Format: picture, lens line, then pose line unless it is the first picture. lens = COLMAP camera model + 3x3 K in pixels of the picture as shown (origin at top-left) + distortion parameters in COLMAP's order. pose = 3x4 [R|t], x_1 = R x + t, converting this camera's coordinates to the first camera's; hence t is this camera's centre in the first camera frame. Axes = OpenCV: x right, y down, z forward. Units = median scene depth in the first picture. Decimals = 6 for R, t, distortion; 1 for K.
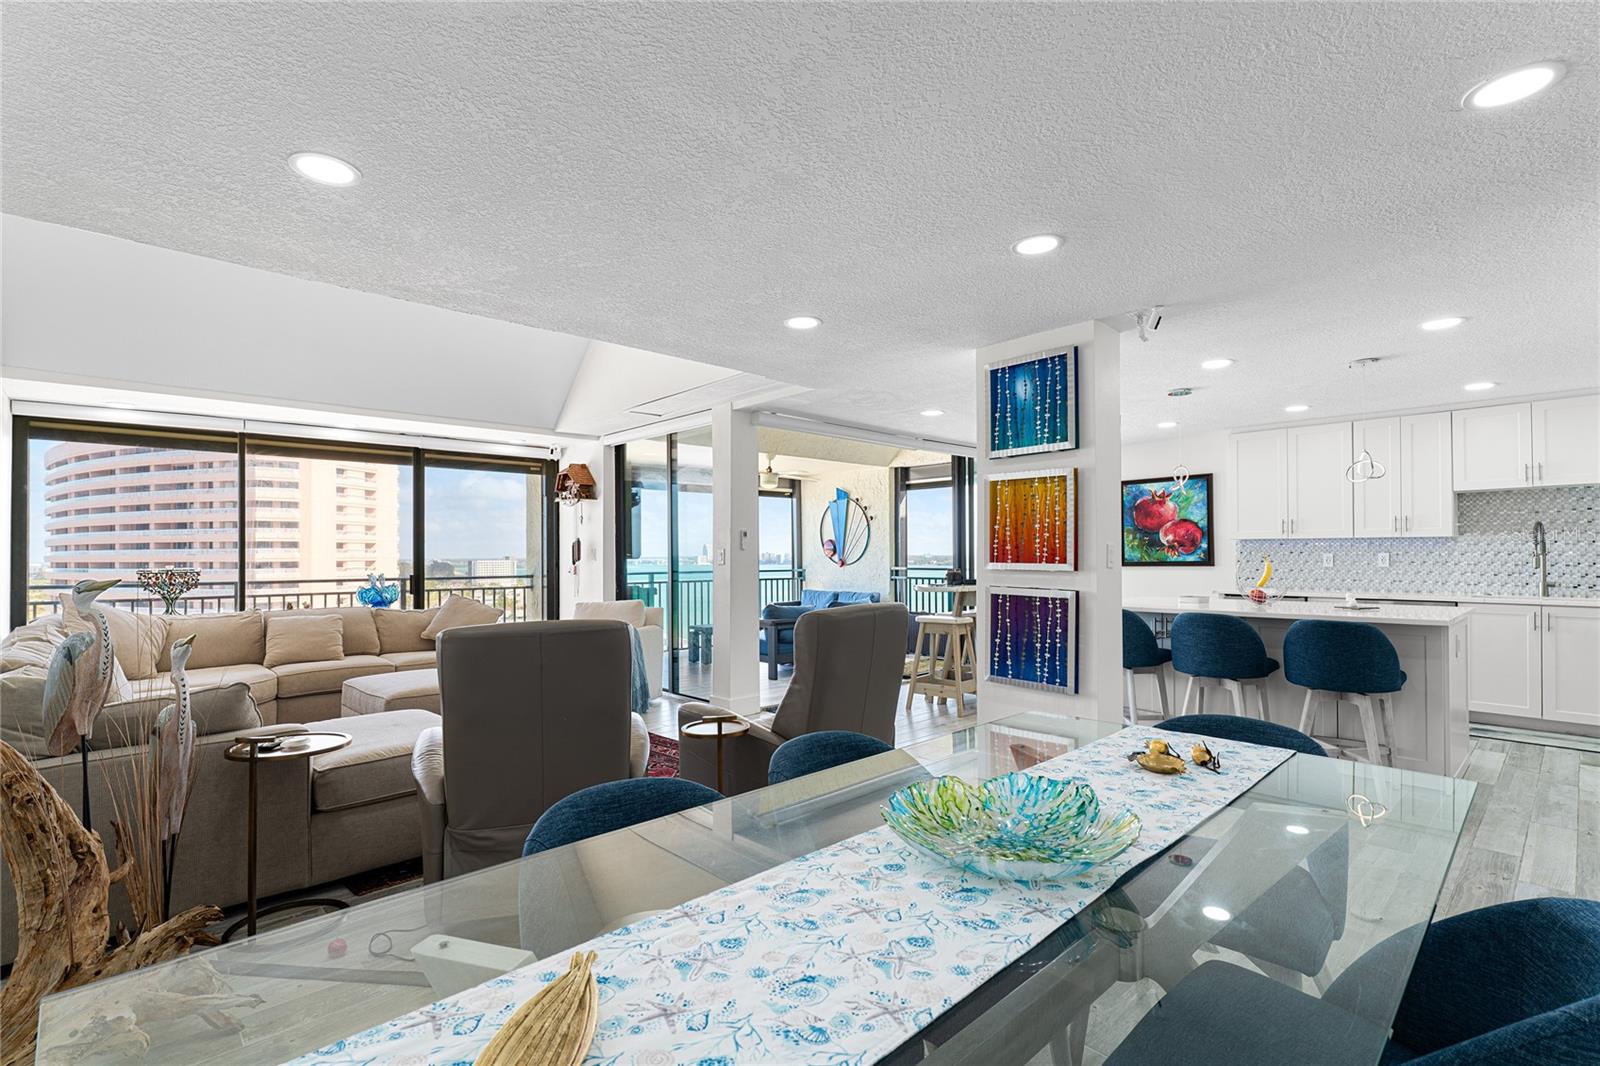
lens RADIAL K [[742.6, 0, 808.1], [0, 742.6, 556.4], [0, 0, 1]] dist [-0.002523, -0.000034]
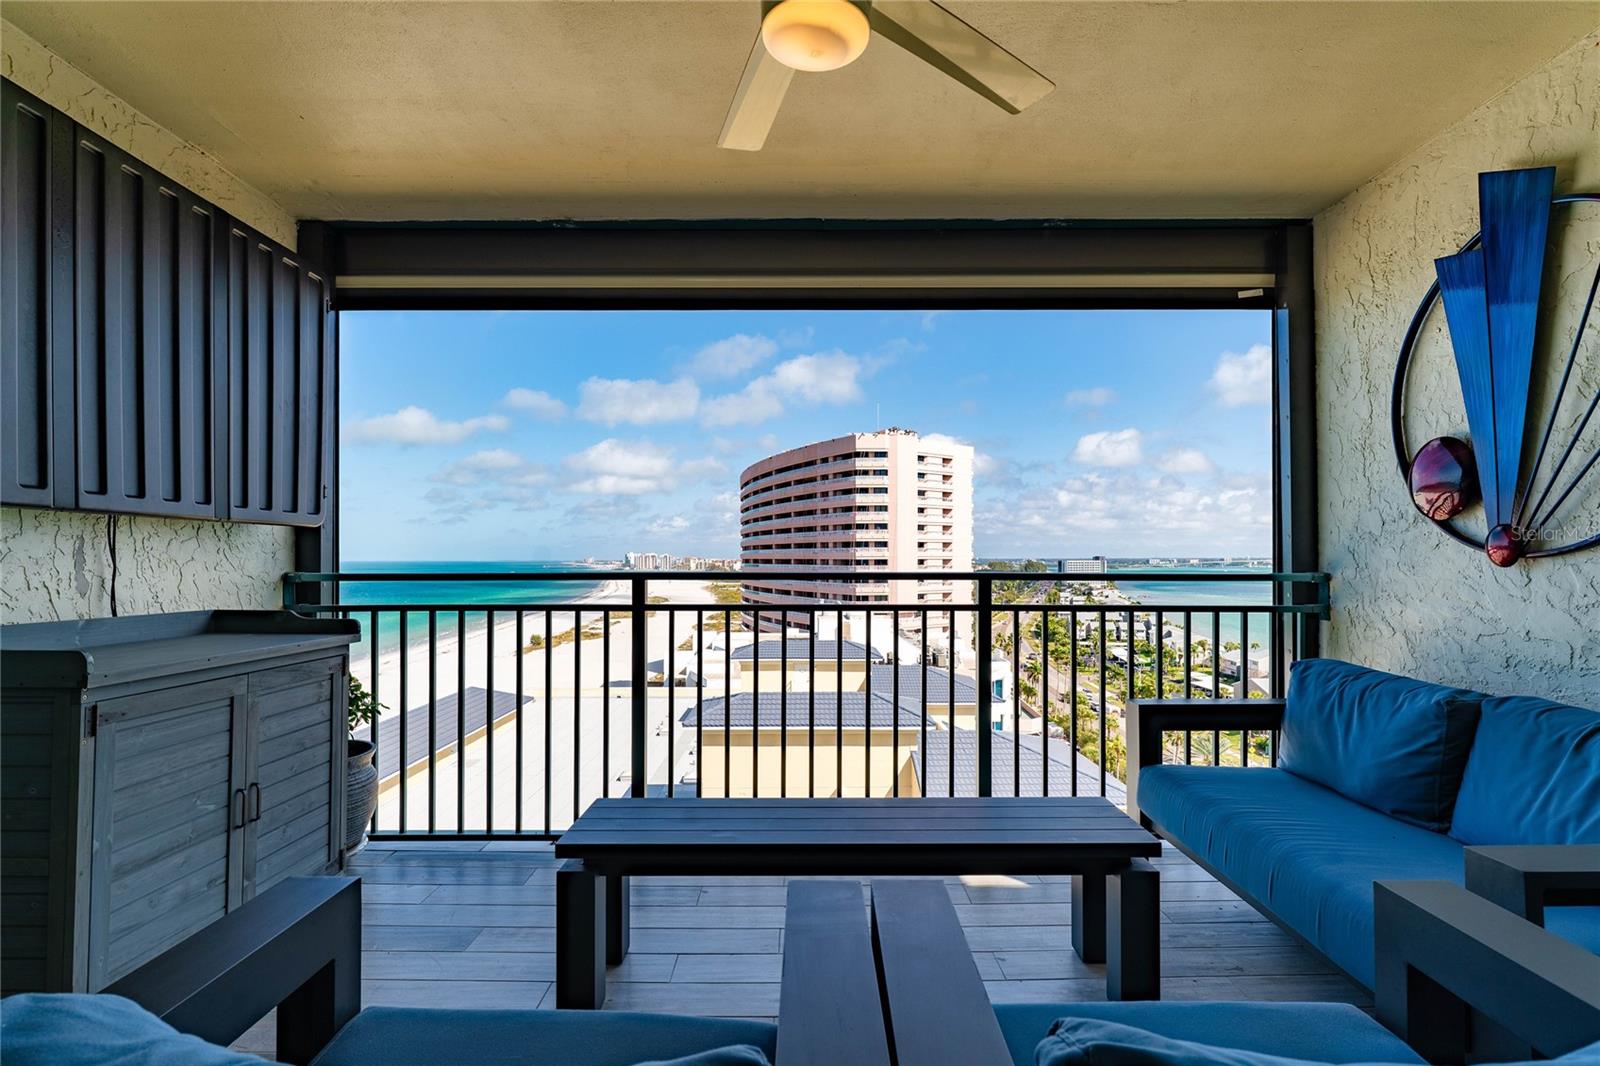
lens RADIAL K [[770.5, 0, 803.6], [0, 770.5, 555.4], [0, 0, 1]] dist [0.001328, -0.000340]
pose [[0.727455, 0.003080, -0.686149, 0.051666], [-0.004203, 0.999991, 0.000032, 0.012799], [0.686143, 0.002860, 0.727461, 0.766921]]
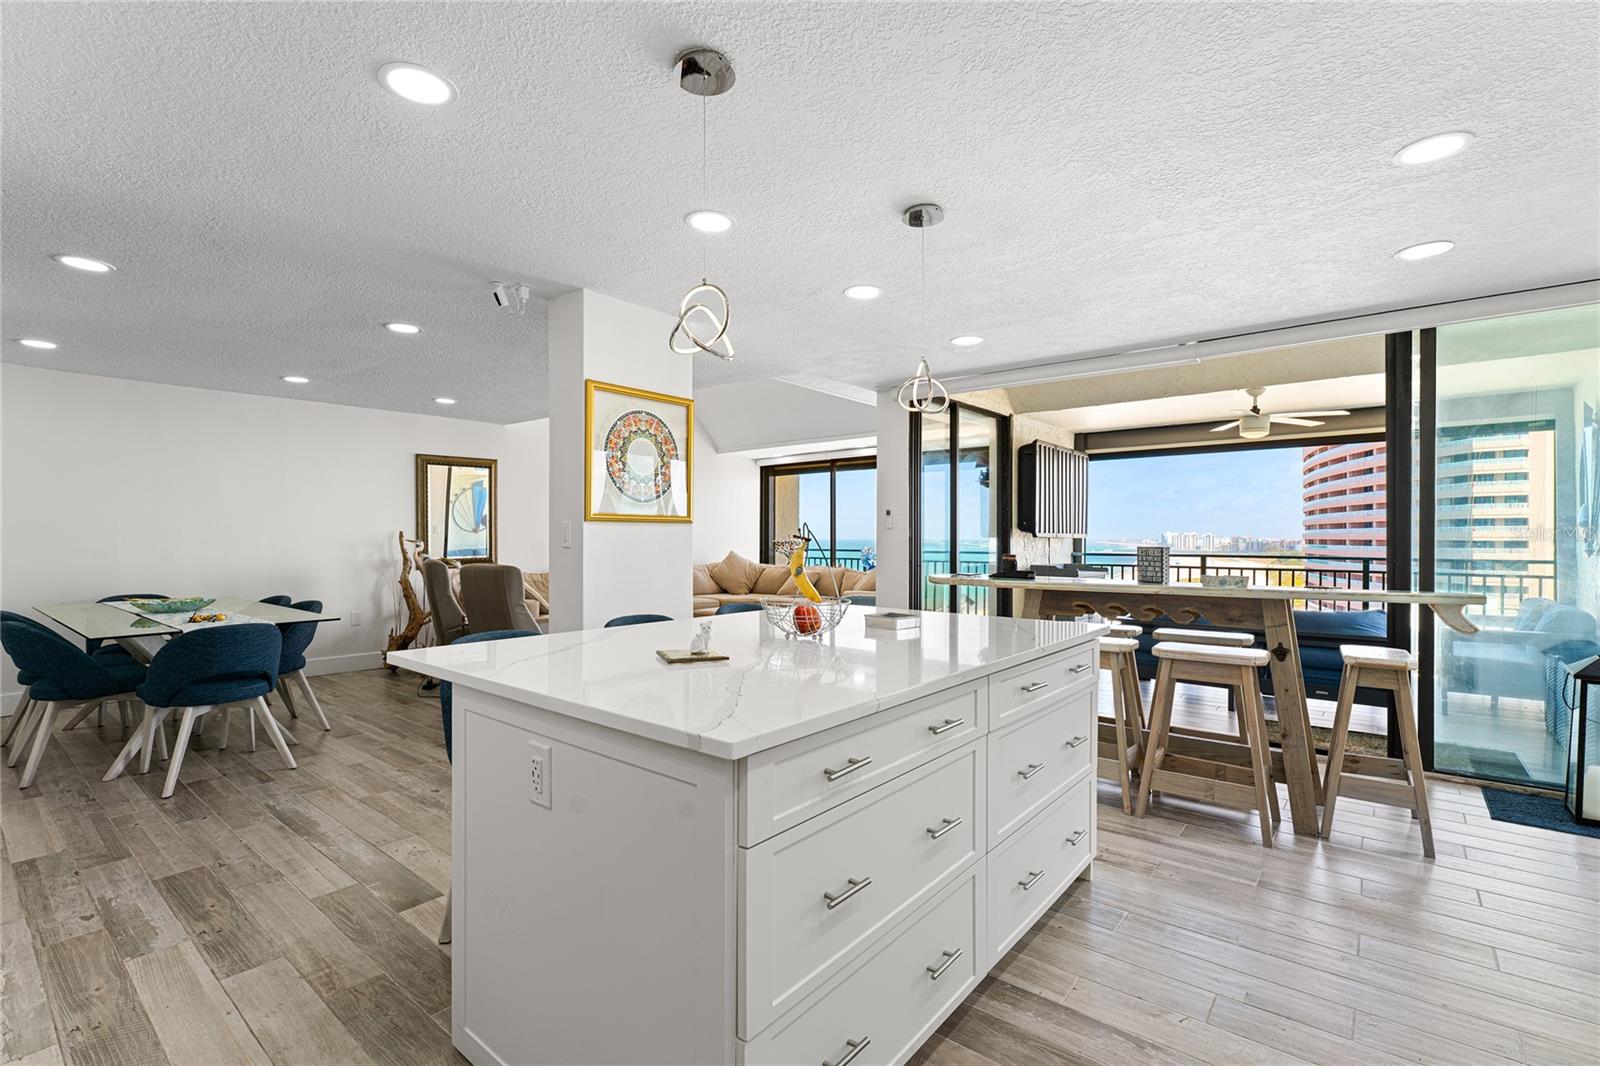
lens RADIAL K [[742.6, 0, 792.0], [0, 742.6, 534.8], [0, 0, 1]] dist [-0.002523, -0.000034]
pose [[0.126618, 0.001654, -0.991950, 0.503928], [-0.001621, 0.999998, 0.001460, -0.001142], [0.991950, 0.001423, 0.126620, 0.424000]]
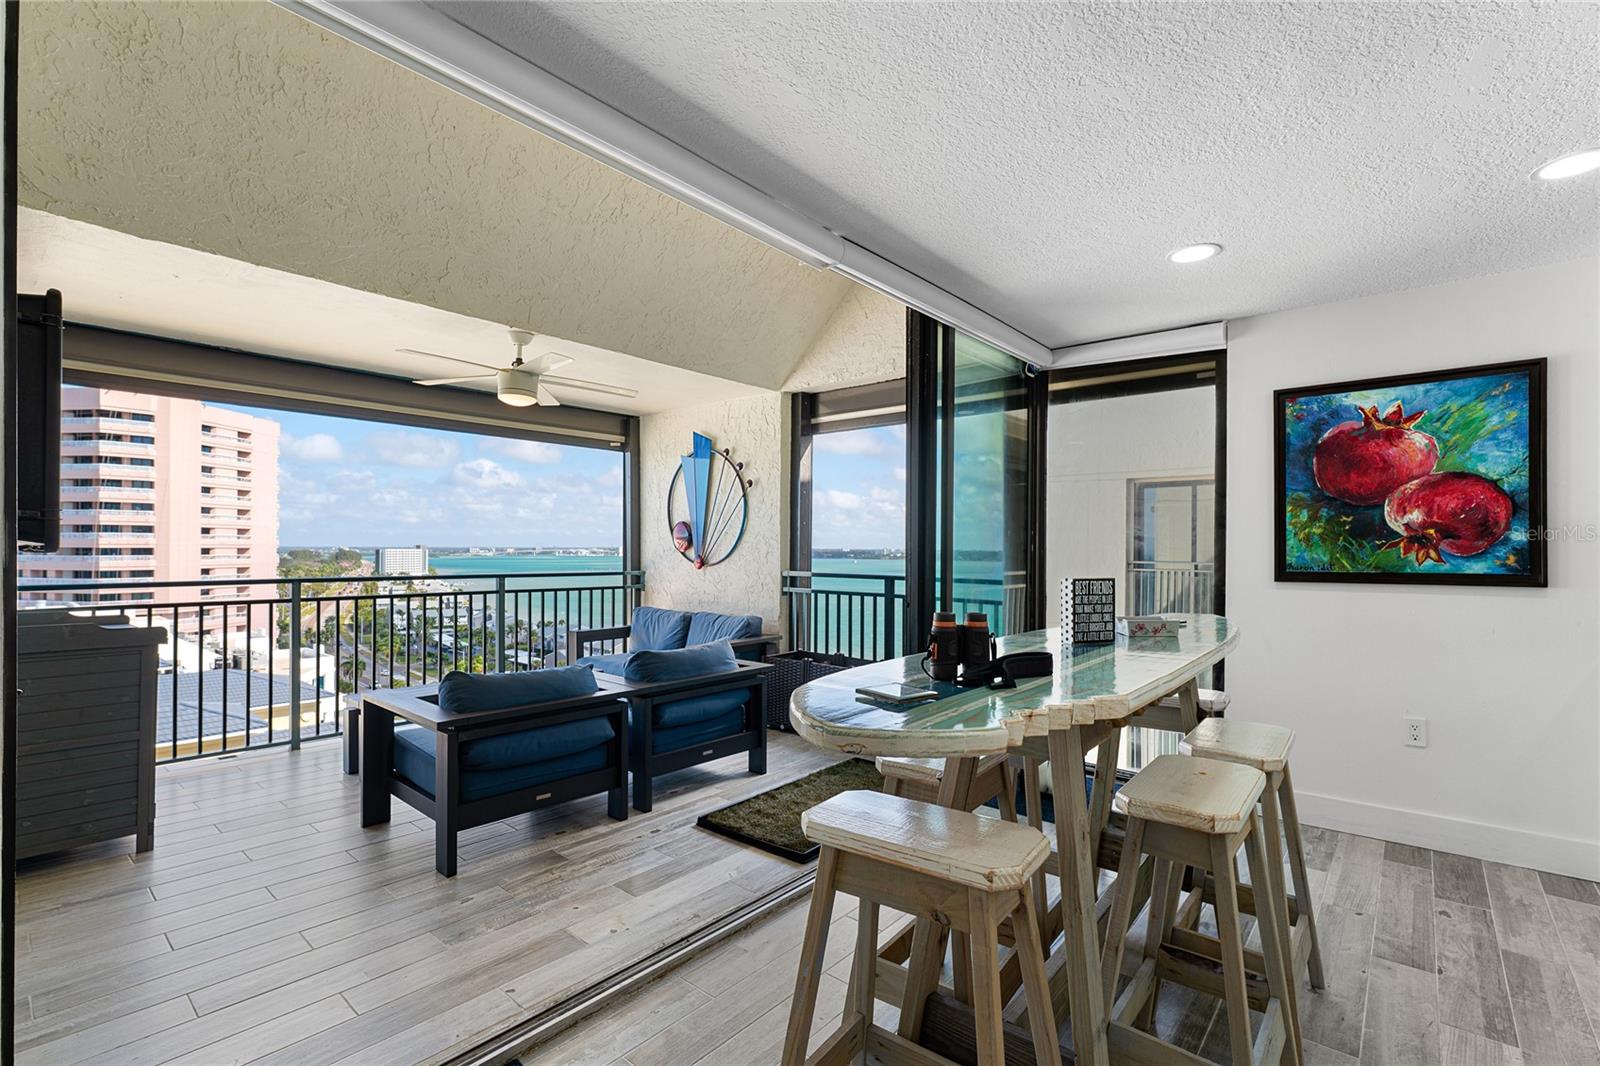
lens RADIAL K [[742.6, 0, 801.8], [0, 742.6, 546.5], [0, 0, 1]] dist [-0.002523, -0.000034]
pose [[0.996134, 0.011626, 0.087075, 0.077155], [-0.011312, 0.999928, -0.004096, -0.002124], [-0.087117, 0.003095, 0.996193, 0.446875]]
